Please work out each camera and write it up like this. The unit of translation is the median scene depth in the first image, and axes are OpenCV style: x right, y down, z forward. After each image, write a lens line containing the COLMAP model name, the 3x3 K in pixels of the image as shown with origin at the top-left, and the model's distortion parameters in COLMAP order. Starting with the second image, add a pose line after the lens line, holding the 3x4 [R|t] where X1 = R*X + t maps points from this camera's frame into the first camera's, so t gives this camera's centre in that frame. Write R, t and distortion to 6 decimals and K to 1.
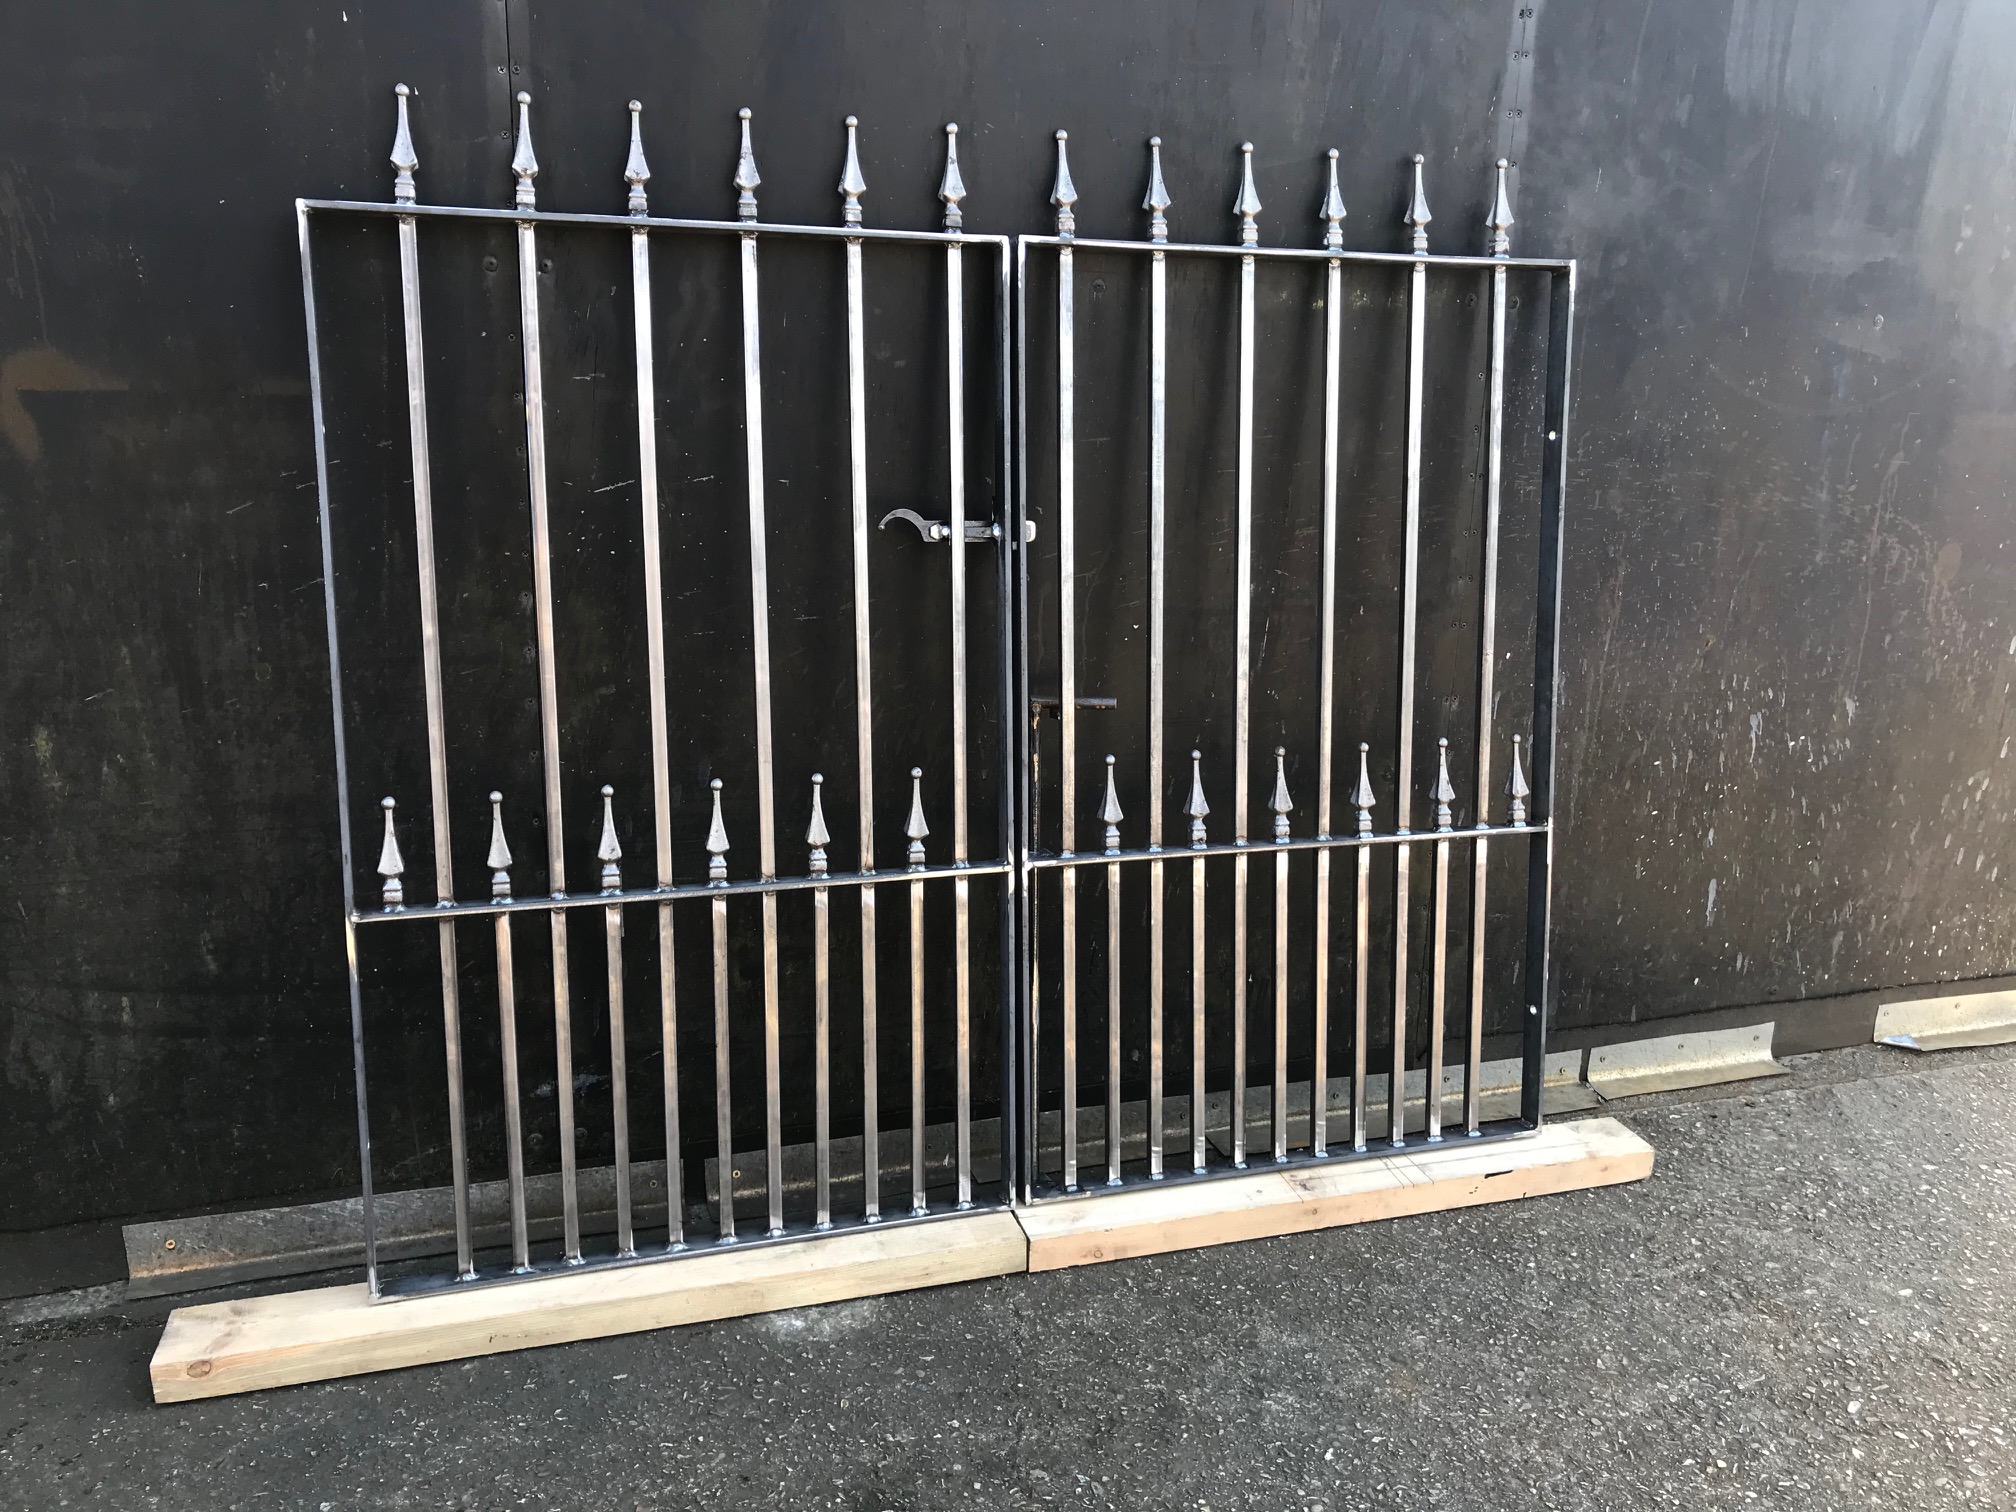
lens RADIAL K [[1642.9, 0, 1015.6], [0, 1642.9, 748.2], [0, 0, 1]] dist [0.022450, -0.012299]
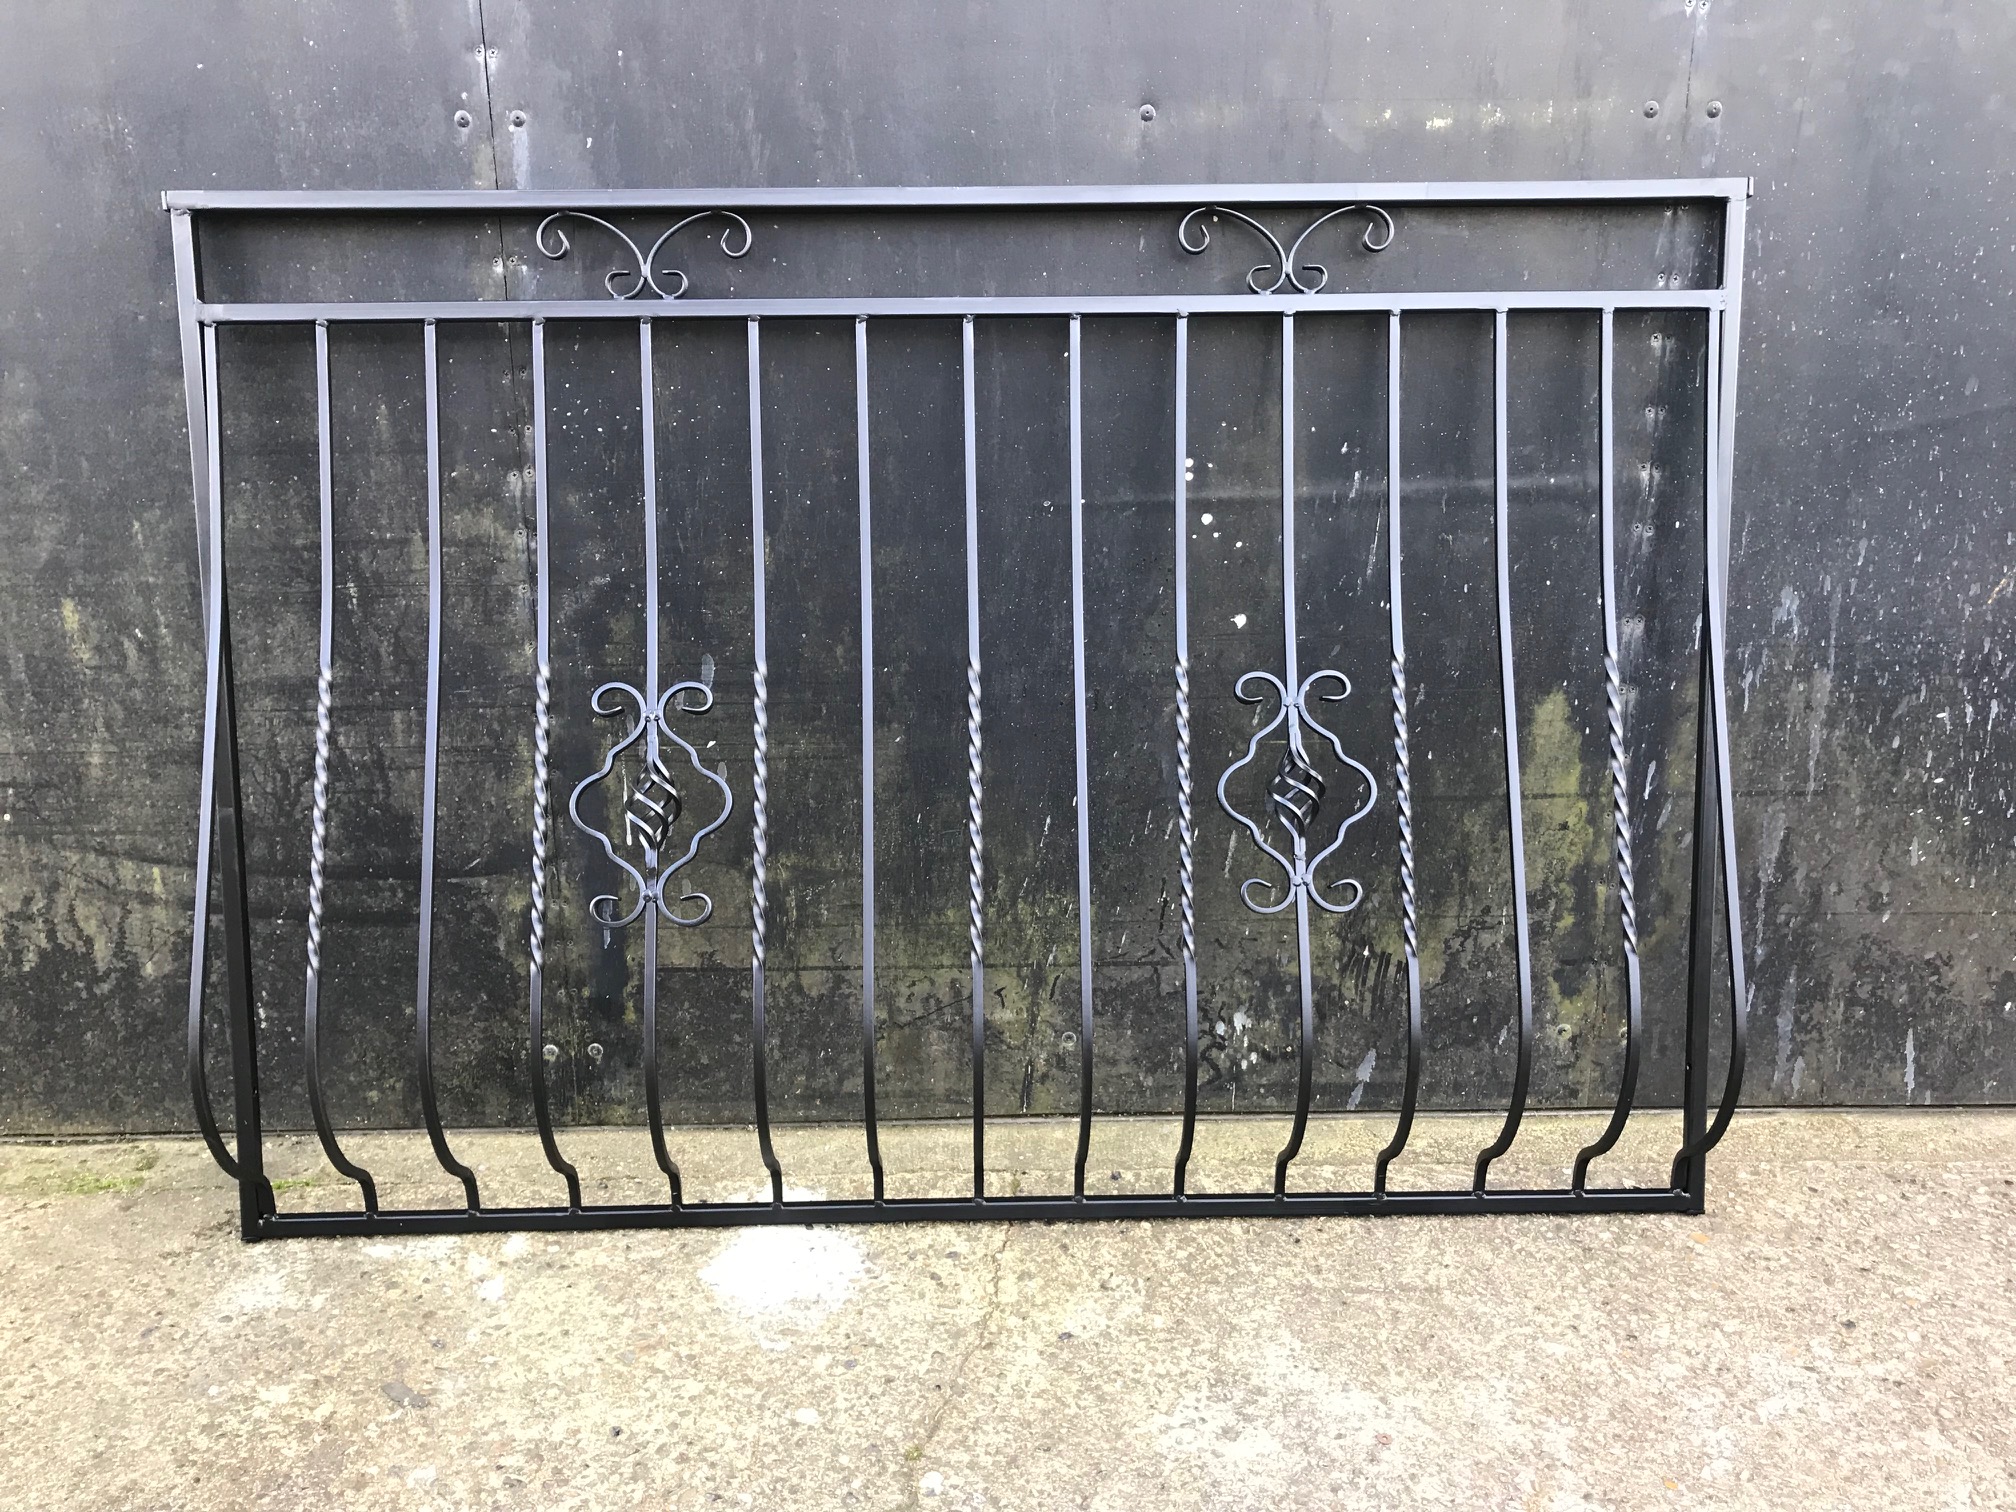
lens RADIAL K [[1642.9, 0, 1003.3], [0, 1642.9, 758.2], [0, 0, 1]] dist [0.022450, -0.012299]
pose [[0.954030, 0.042933, -0.296622, 0.261954], [-0.039614, 0.999067, 0.017196, 0.042781], [0.297083, -0.004655, 0.954840, 0.174055]]
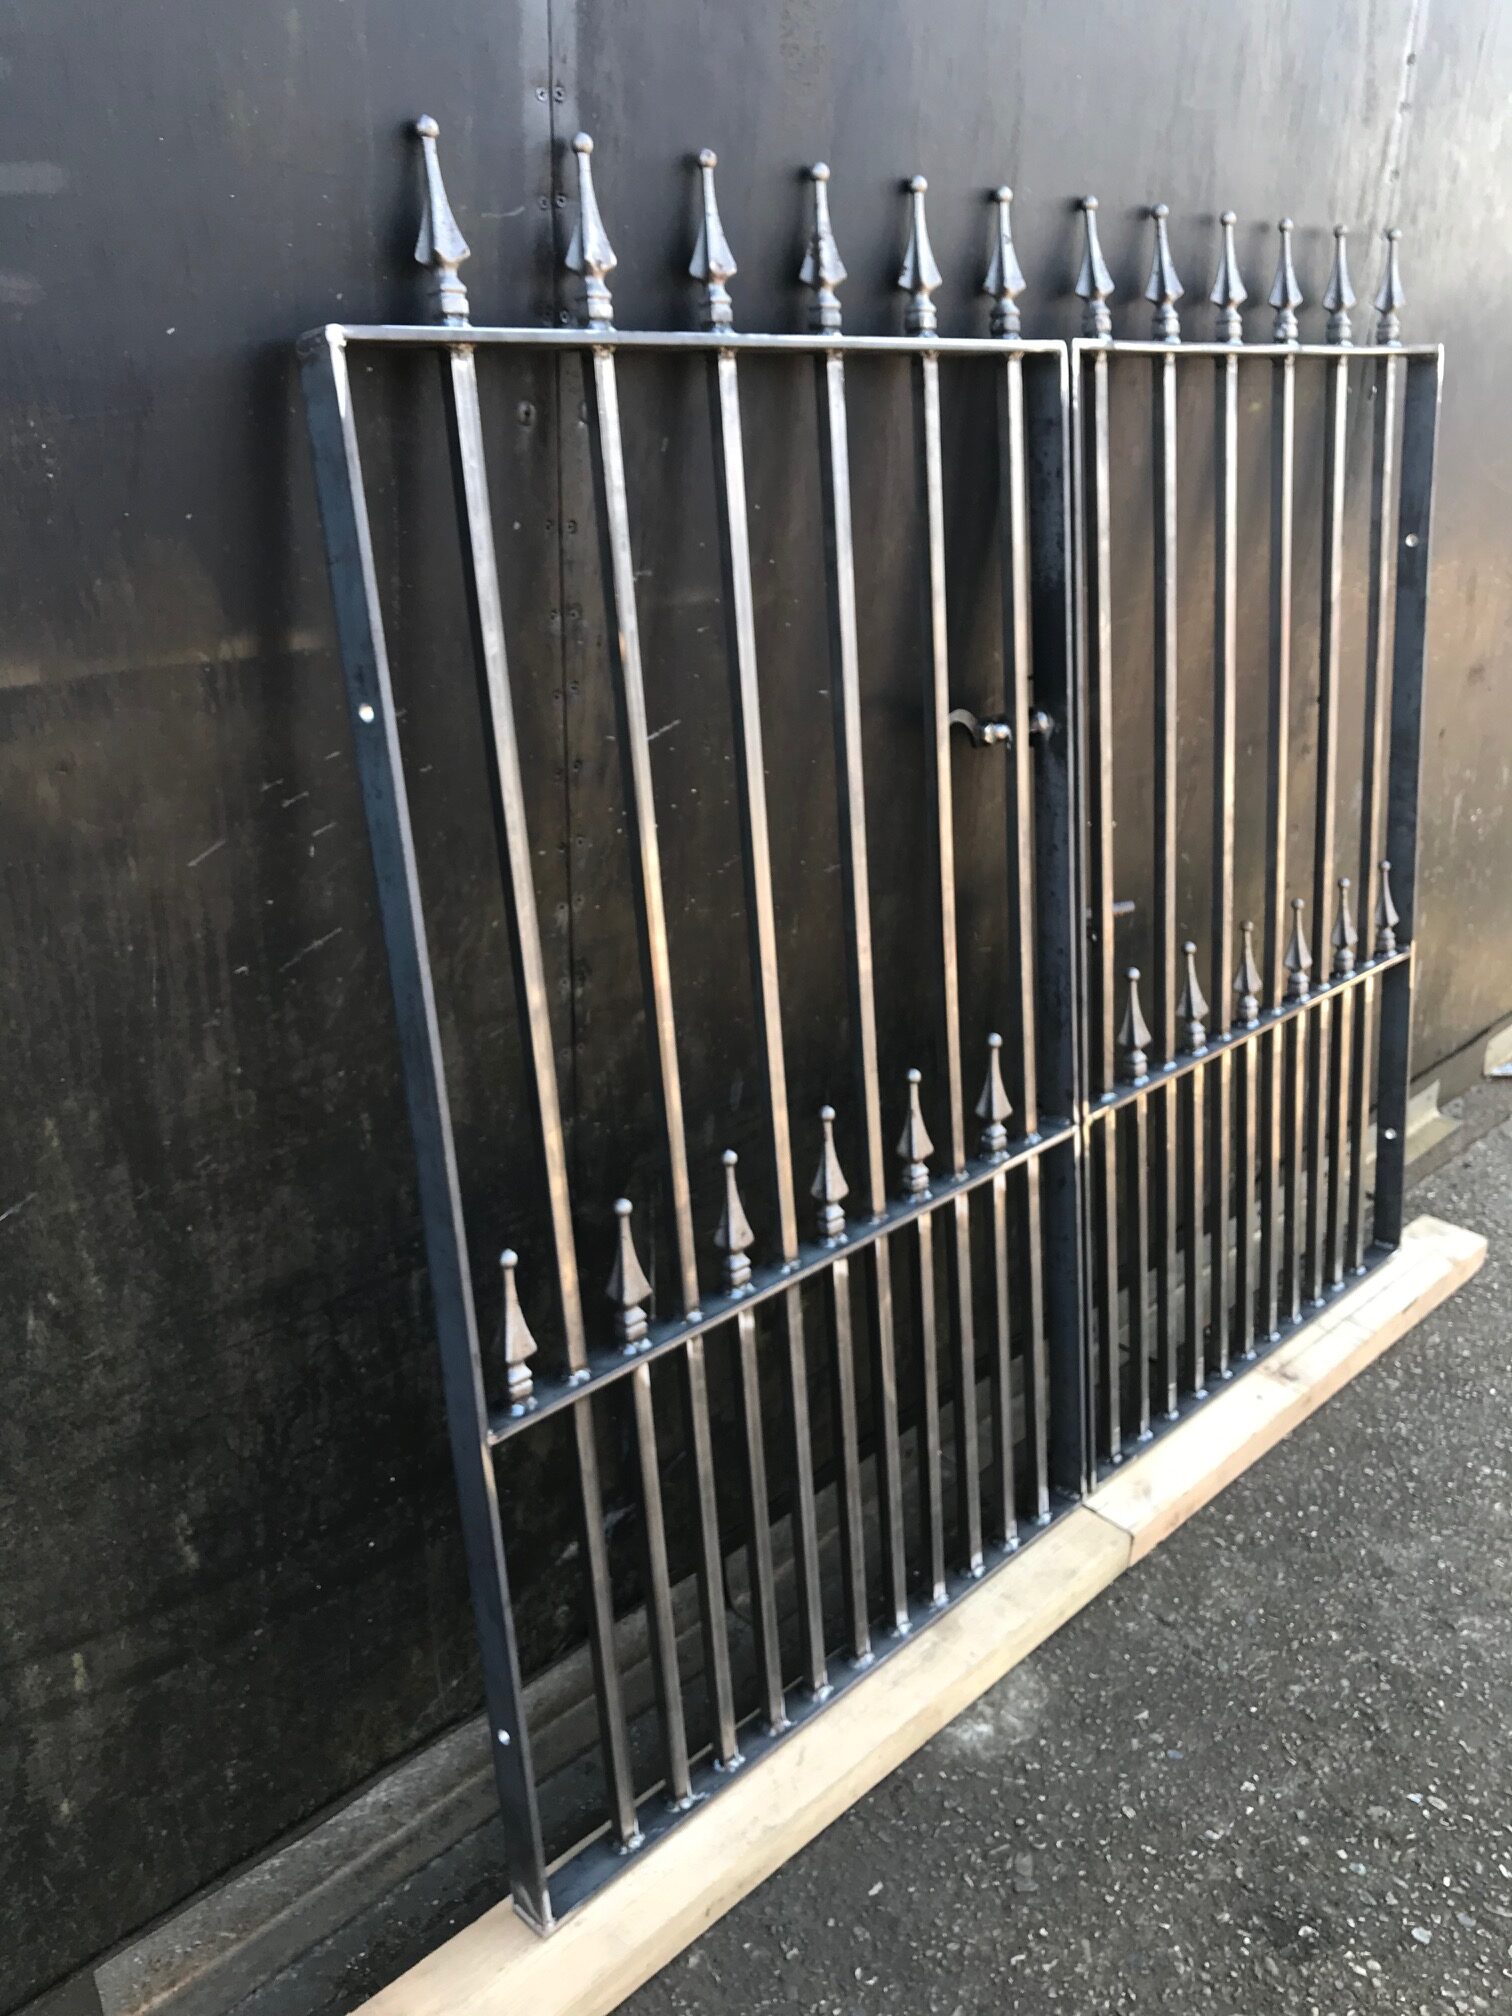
lens RADIAL K [[1642.9, 0, 709.7], [0, 1642.9, 1003.9], [0, 0, 1]] dist [0.022450, -0.012299]
pose [[0.893547, -0.187486, 0.407949, -0.526513], [0.134752, 0.978736, 0.154656, -0.150406], [-0.428270, -0.083220, 0.899811, 0.354683]]
